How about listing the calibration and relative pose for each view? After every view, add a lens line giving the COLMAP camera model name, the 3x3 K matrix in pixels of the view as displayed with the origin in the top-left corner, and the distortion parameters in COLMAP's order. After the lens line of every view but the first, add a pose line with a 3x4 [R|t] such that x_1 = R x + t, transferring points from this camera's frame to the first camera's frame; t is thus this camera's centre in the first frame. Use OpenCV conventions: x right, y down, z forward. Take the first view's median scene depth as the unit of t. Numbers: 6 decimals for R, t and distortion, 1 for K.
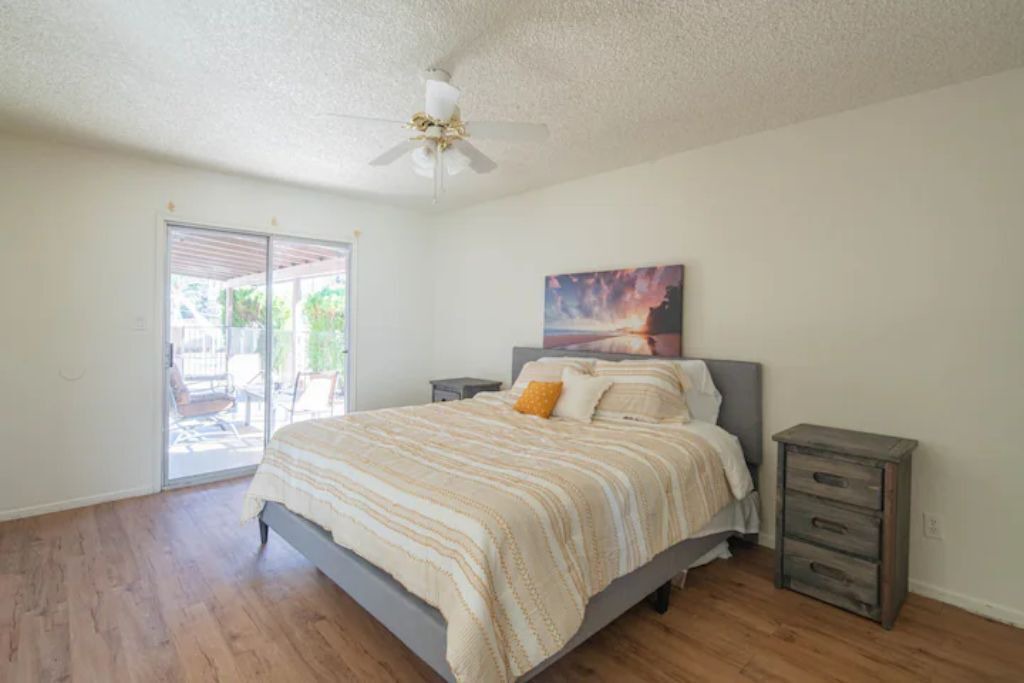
lens RADIAL K [[496.6, 0, 507.4], [0, 496.6, 321.2], [0, 0, 1]] dist [0.003302, -0.000195]
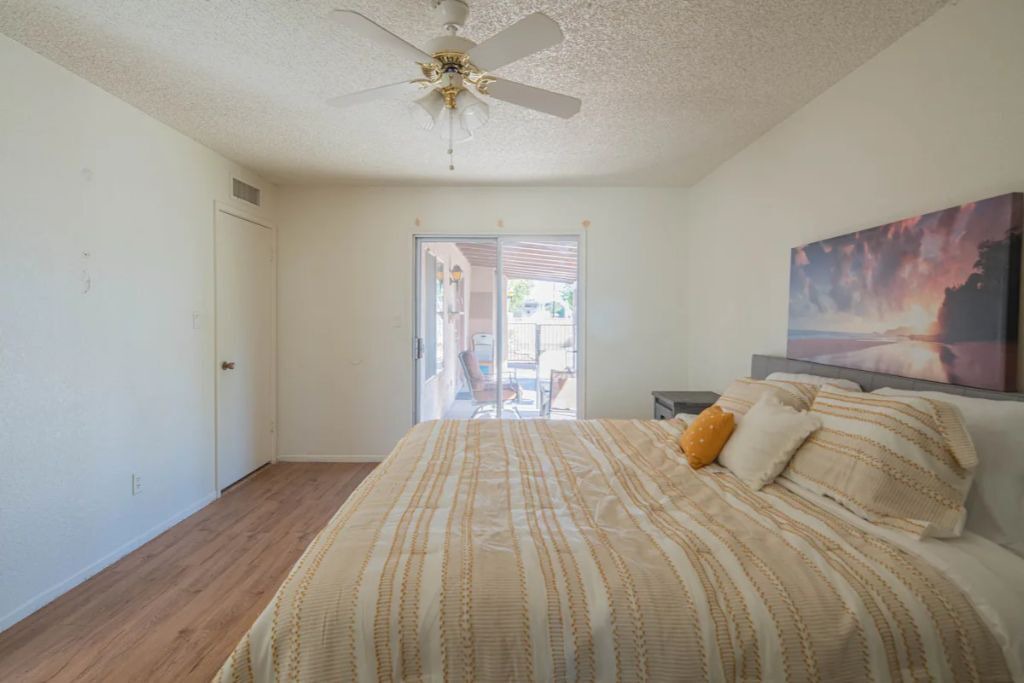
lens RADIAL K [[496.6, 0, 507.4], [0, 496.6, 321.2], [0, 0, 1]] dist [0.003302, -0.000195]
pose [[0.719346, -0.001907, -0.694649, 0.309255], [0.003776, 0.999992, 0.001165, 0.003266], [0.694641, -0.003461, 0.719348, 0.317414]]
